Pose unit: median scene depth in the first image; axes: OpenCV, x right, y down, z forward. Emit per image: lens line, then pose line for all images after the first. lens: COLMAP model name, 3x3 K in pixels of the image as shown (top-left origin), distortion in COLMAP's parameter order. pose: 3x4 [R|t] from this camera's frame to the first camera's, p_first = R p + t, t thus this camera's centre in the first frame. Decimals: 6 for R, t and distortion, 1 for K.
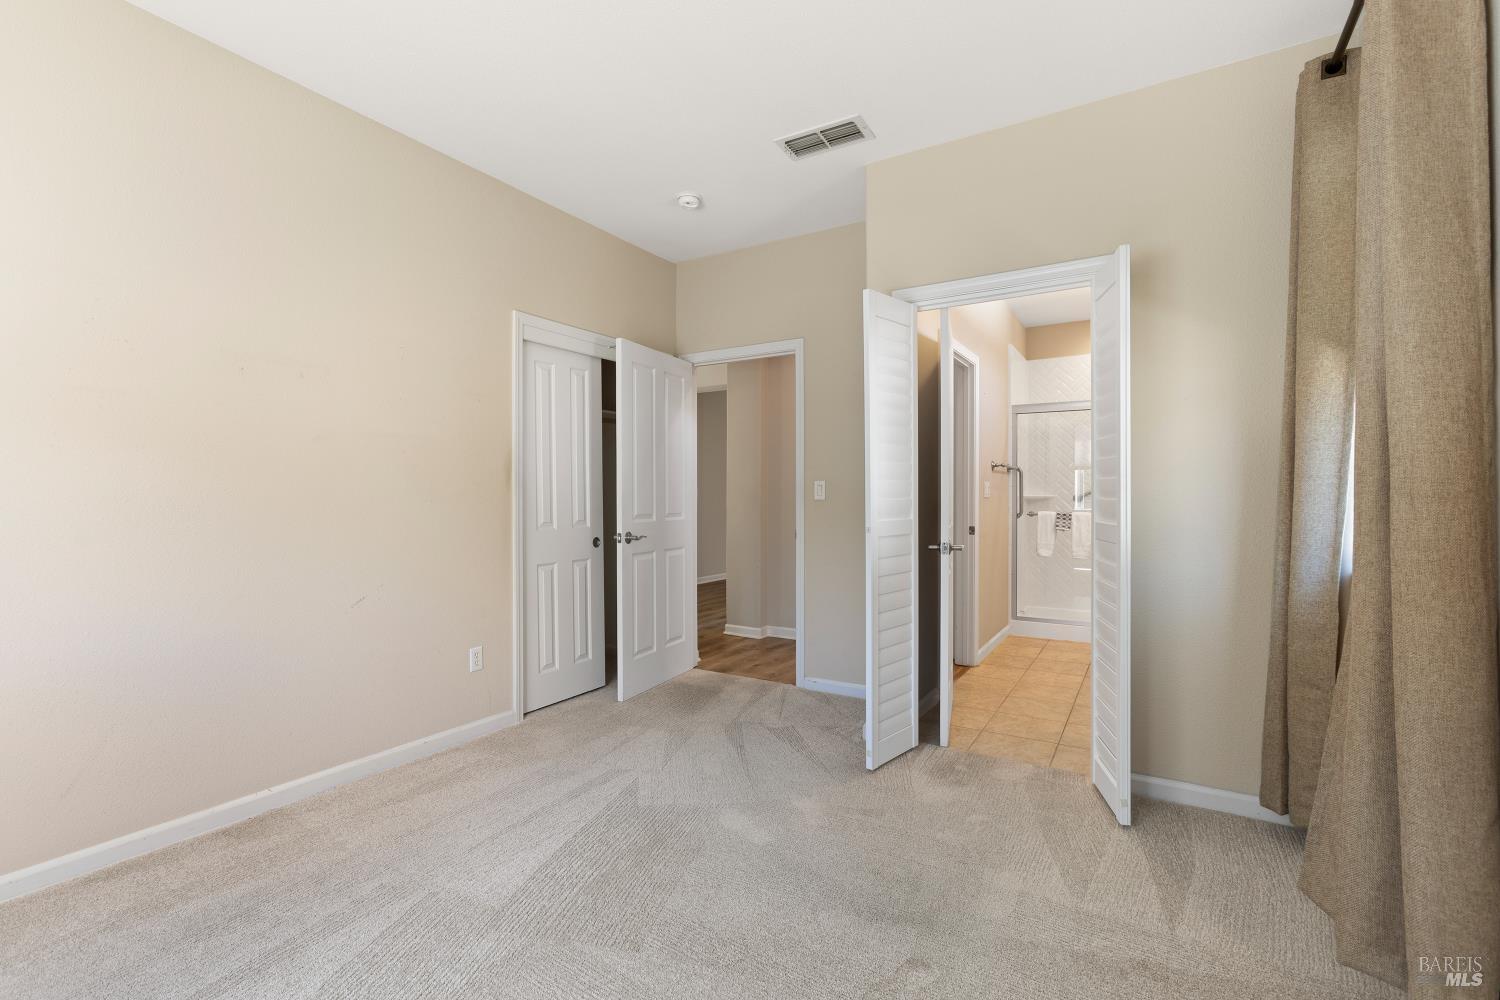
lens RADIAL K [[681.6, 0, 738.0], [0, 681.6, 504.9], [0, 0, 1]] dist [-0.014075, 0.007829]
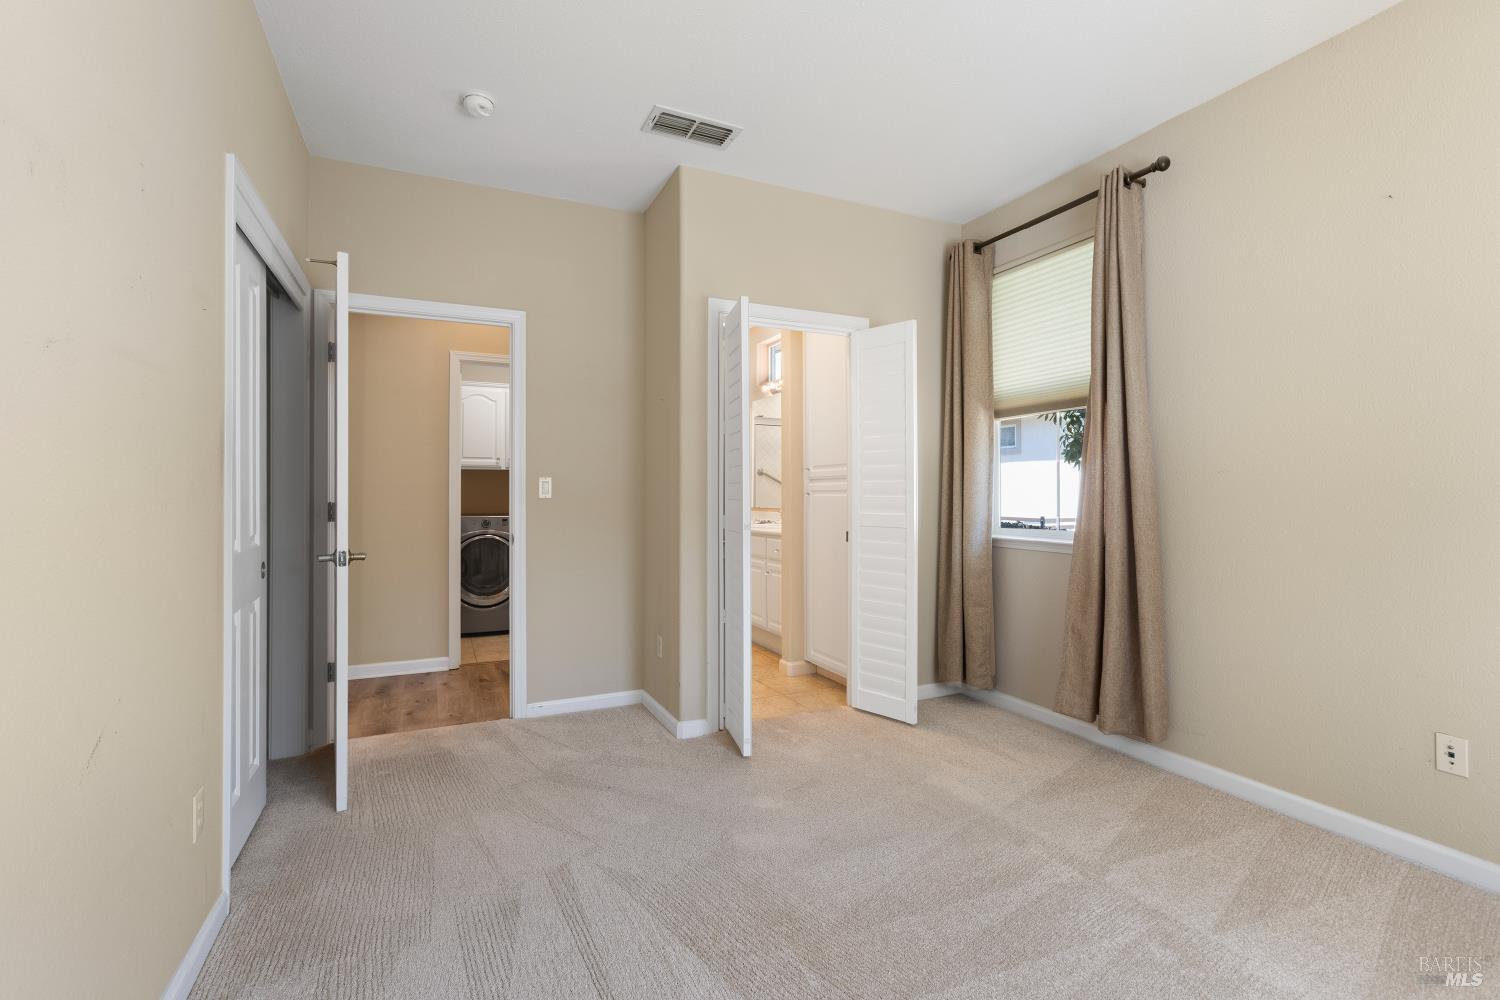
lens RADIAL K [[681.6, 0, 746.5], [0, 681.6, 492.6], [0, 0, 1]] dist [-0.014075, 0.007829]
pose [[0.535070, 0.002254, 0.844805, -0.516352], [0.010115, 0.999908, -0.009074, -0.004087], [-0.844747, 0.013400, 0.534998, 0.327786]]
